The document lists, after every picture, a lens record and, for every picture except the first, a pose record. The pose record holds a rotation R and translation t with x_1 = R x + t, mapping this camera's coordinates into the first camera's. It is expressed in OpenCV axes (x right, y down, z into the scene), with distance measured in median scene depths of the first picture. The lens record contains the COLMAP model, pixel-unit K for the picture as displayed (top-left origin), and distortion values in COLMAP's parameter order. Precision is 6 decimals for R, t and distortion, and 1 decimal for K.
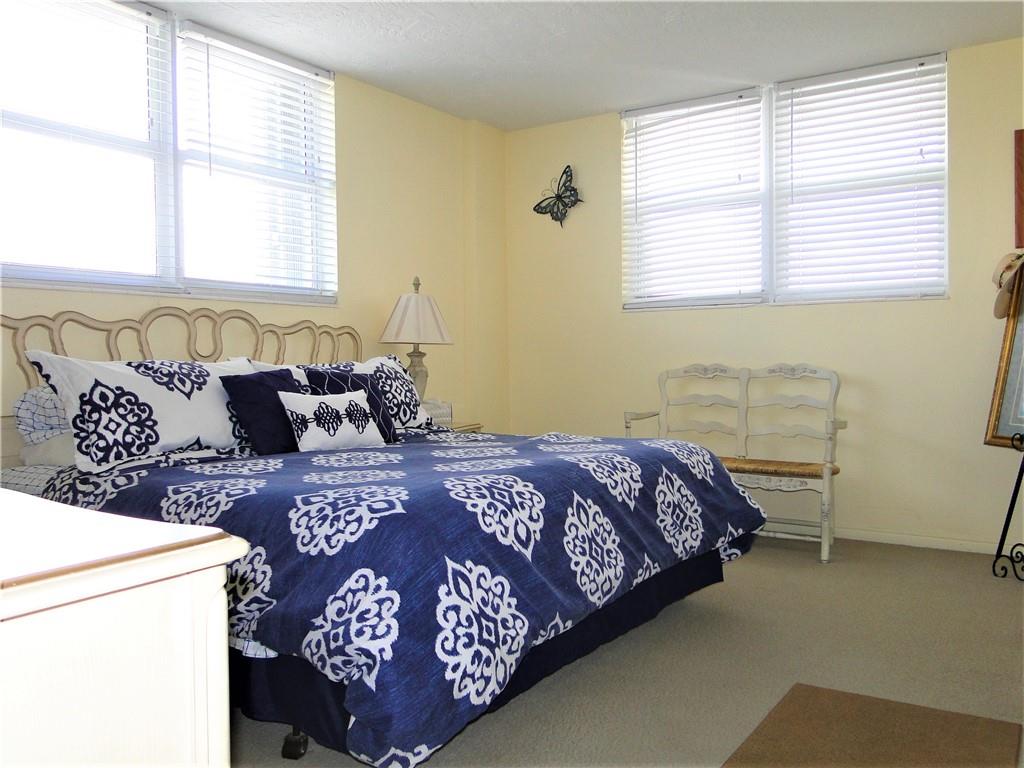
lens RADIAL K [[857.7, 0, 508.0], [0, 857.7, 377.3], [0, 0, 1]] dist [0.017985, -0.001853]
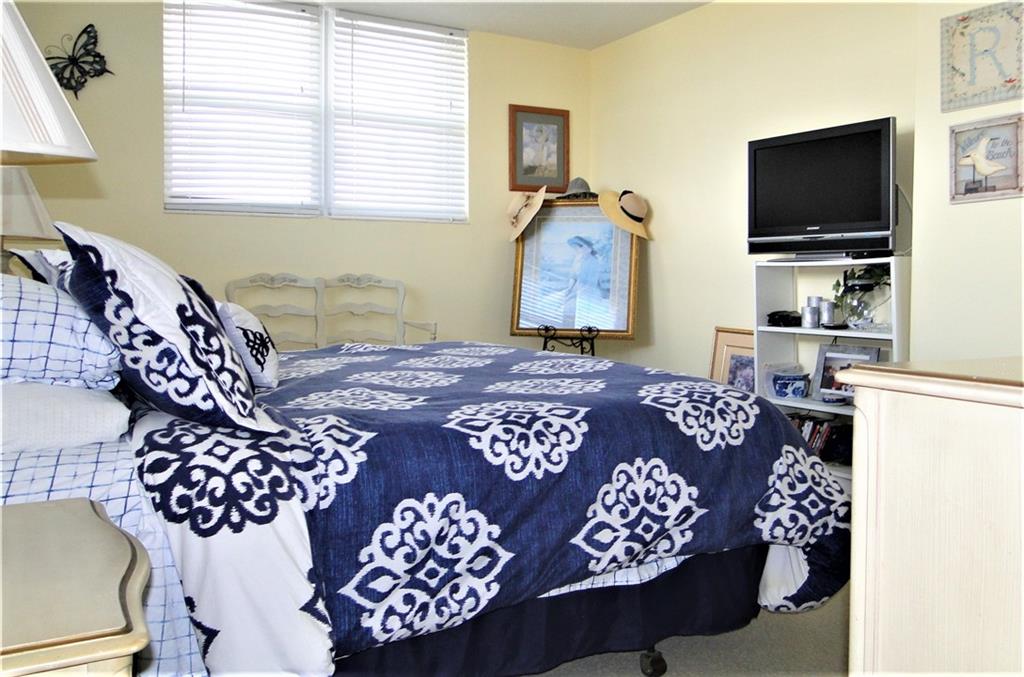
lens RADIAL K [[856.8, 0, 512.7], [0, 856.8, 317.6], [0, 0, 1]] dist [-0.005689, 0.001254]
pose [[0.465254, -0.030845, 0.884640, -0.534450], [0.006226, 0.999482, 0.031575, 0.006001], [-0.885155, -0.009183, 0.465205, 0.317624]]
